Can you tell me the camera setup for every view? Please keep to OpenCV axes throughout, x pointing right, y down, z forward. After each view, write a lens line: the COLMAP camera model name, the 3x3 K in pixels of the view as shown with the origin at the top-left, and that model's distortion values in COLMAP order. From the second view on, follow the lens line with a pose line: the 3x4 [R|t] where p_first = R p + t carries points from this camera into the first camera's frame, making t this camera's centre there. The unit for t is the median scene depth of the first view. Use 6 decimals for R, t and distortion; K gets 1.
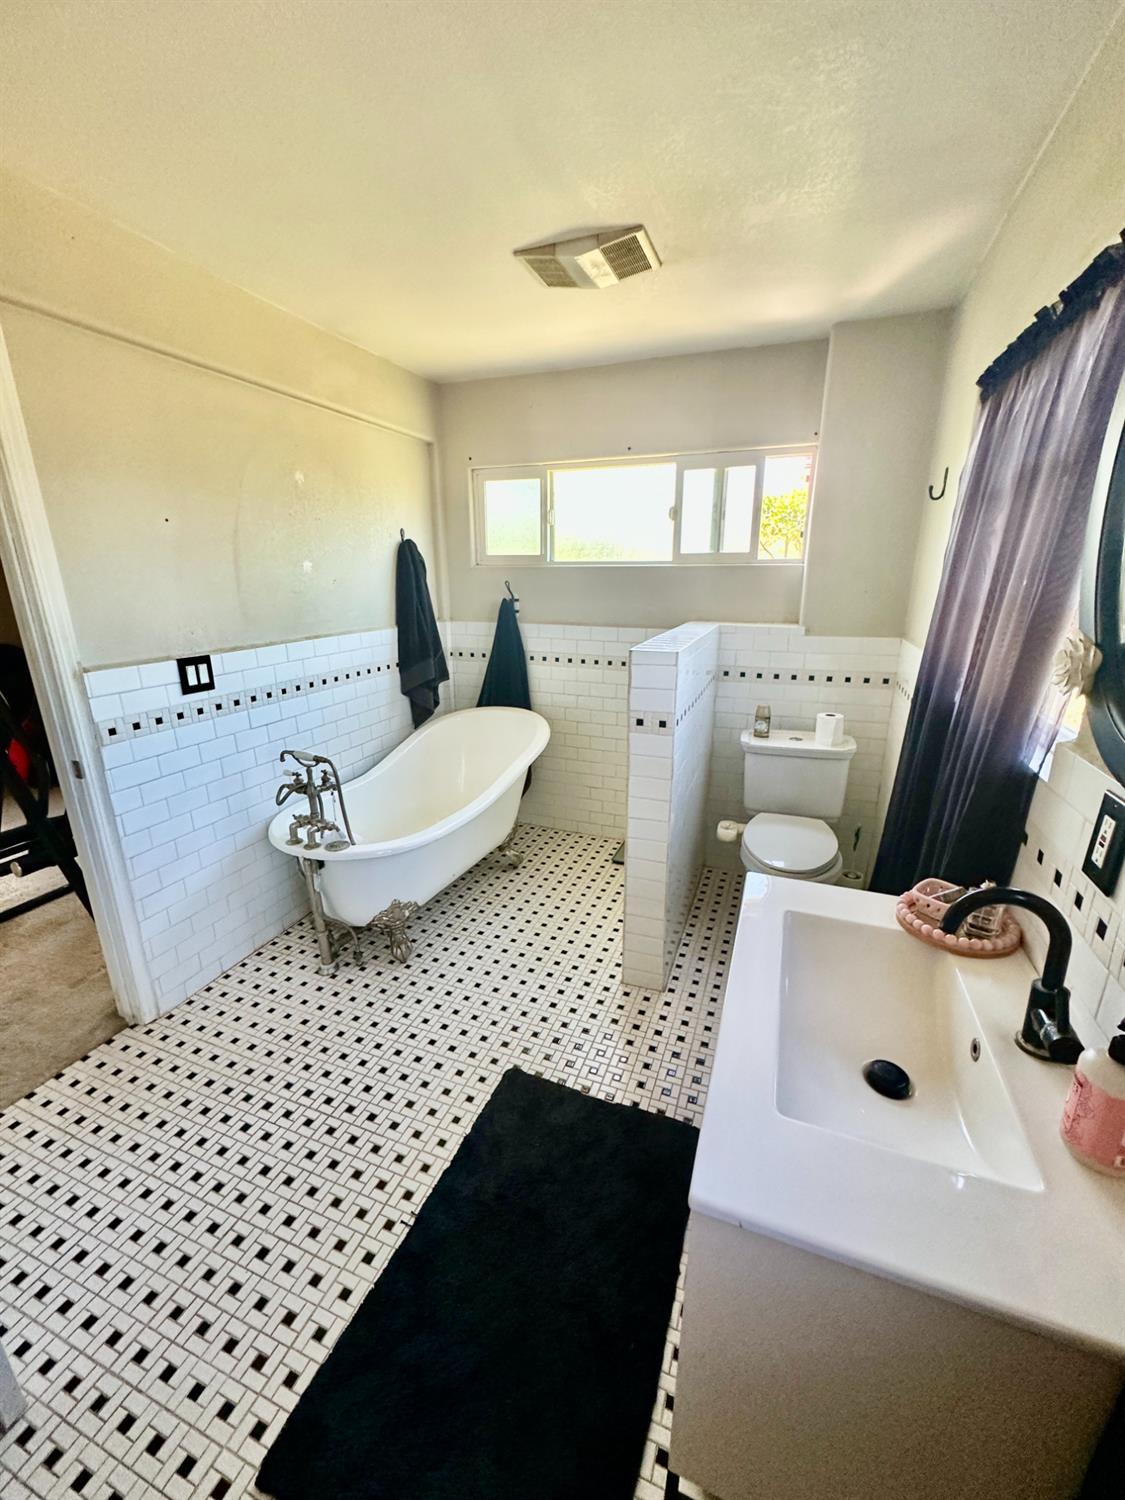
lens RADIAL K [[596.3, 0, 562.5], [0, 596.3, 750.0], [0, 0, 1]] dist [-0.000804, 0.000473]
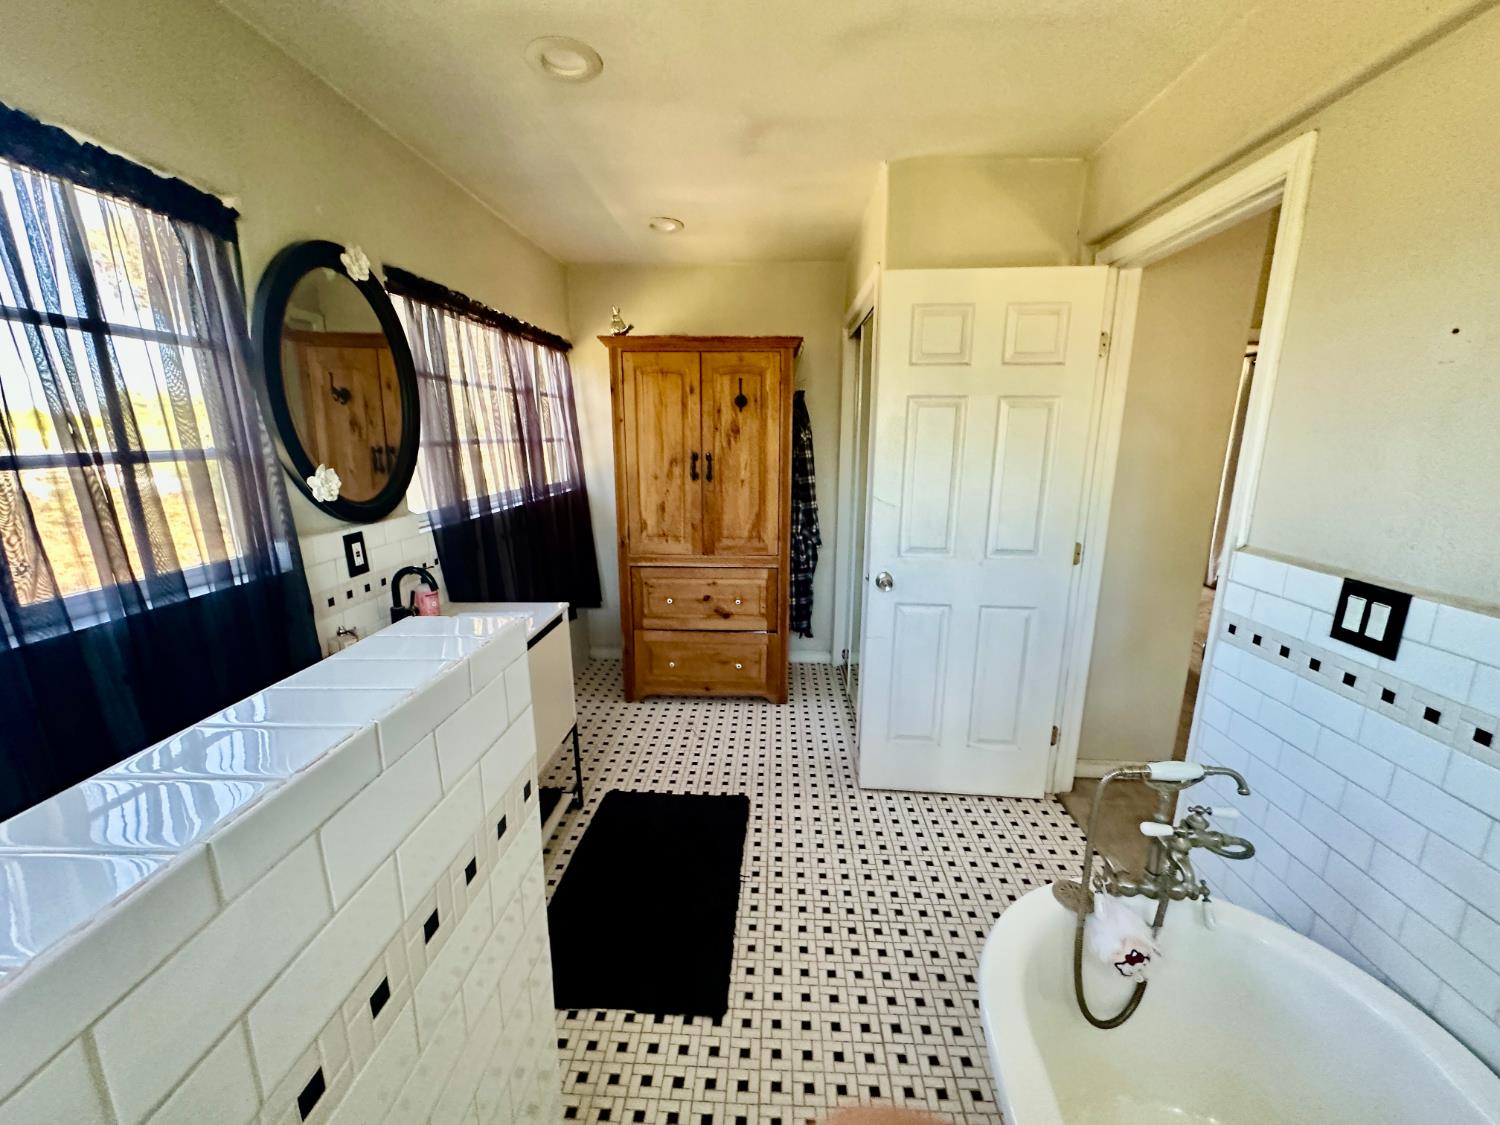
lens RADIAL K [[596.3, 0, 750.0], [0, 596.3, 562.5], [0, 0, 1]] dist [-0.000804, 0.000473]
pose [[-0.947765, 0.069938, -0.311208, 0.084730], [-0.089623, 0.877972, 0.470247, -0.385044], [0.306120, 0.473575, -0.825843, 1.286463]]
